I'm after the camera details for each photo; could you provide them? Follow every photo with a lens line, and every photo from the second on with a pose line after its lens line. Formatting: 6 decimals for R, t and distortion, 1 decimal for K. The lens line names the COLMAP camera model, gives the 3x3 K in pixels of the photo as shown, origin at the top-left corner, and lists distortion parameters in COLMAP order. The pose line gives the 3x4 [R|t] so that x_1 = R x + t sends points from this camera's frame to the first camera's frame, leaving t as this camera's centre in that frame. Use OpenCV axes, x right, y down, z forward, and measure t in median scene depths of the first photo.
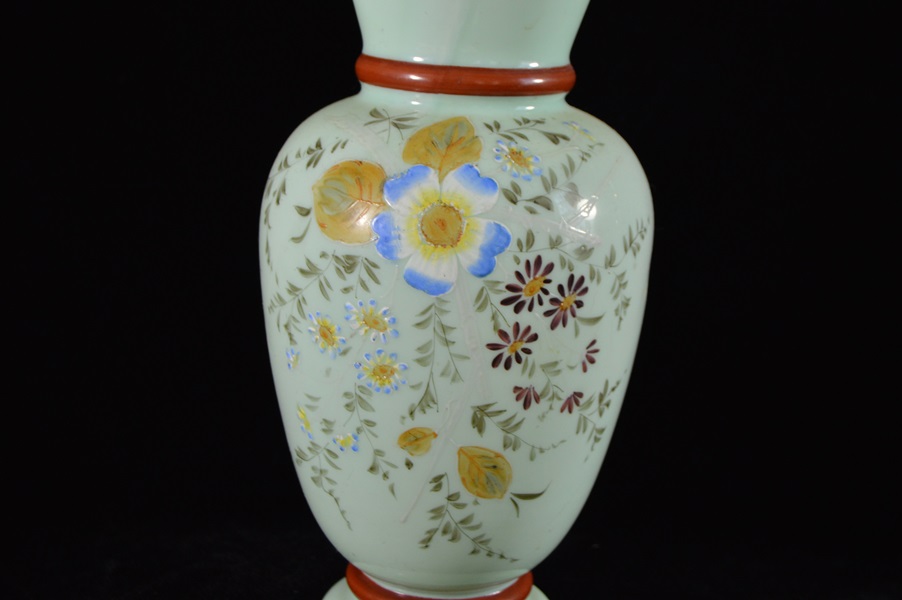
lens RADIAL K [[1540.7, 0, 453.3], [0, 1540.7, 297.0], [0, 0, 1]] dist [0.130053, 0.000000]
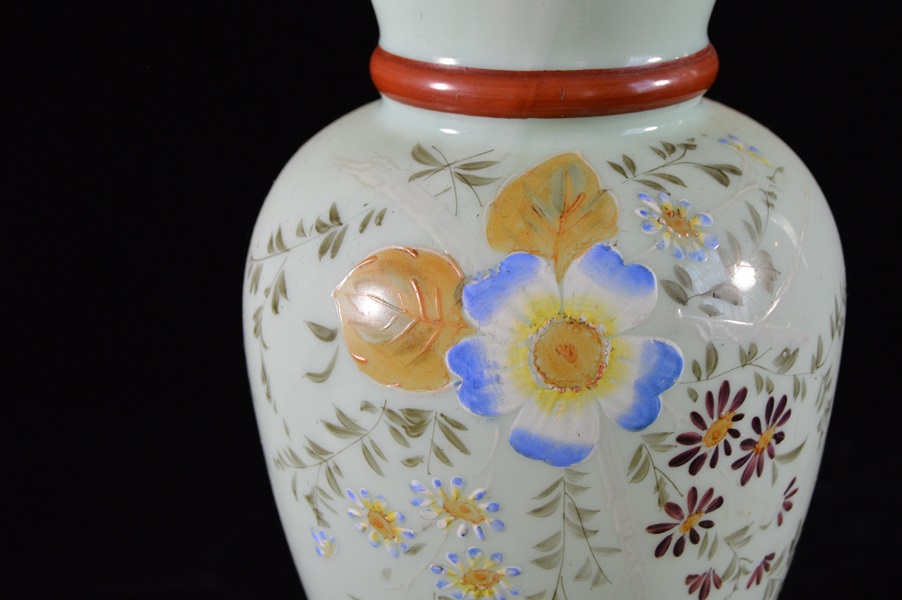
lens RADIAL K [[1319.1, 0, 449.4], [0, 1319.1, 302.9], [0, 0, 1]] dist [-0.054806, 0.000000]
pose [[0.993057, -0.098754, 0.063919, -0.079927], [0.089205, 0.986397, 0.138069, -0.134230], [-0.076685, -0.131409, 0.988358, 0.484355]]
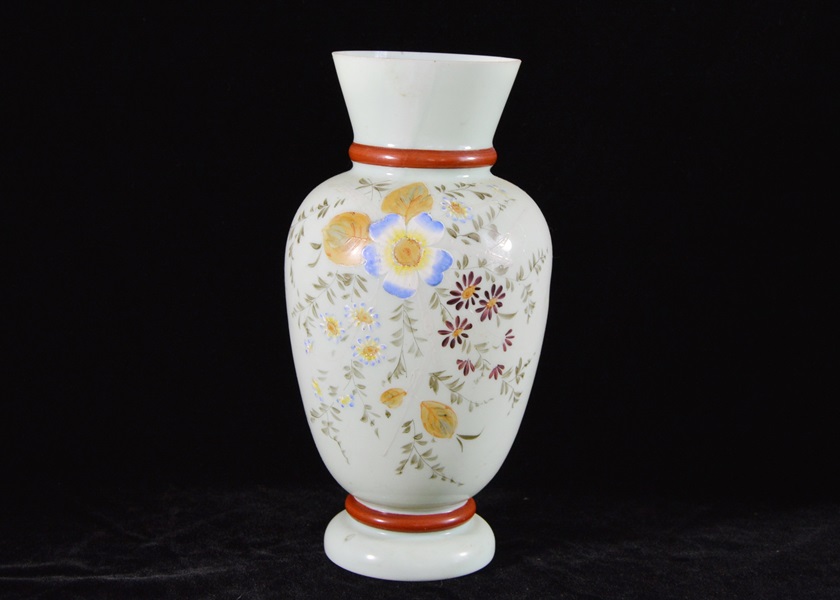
lens RADIAL K [[1582.7, 0, 388.4], [0, 1582.7, 274.3], [0, 0, 1]] dist [0.059589, 0.000000]
pose [[0.999568, -0.014089, -0.025786, 0.013288], [0.012207, 0.997347, -0.071758, 0.084119], [0.026728, 0.071413, 0.997089, -0.543347]]
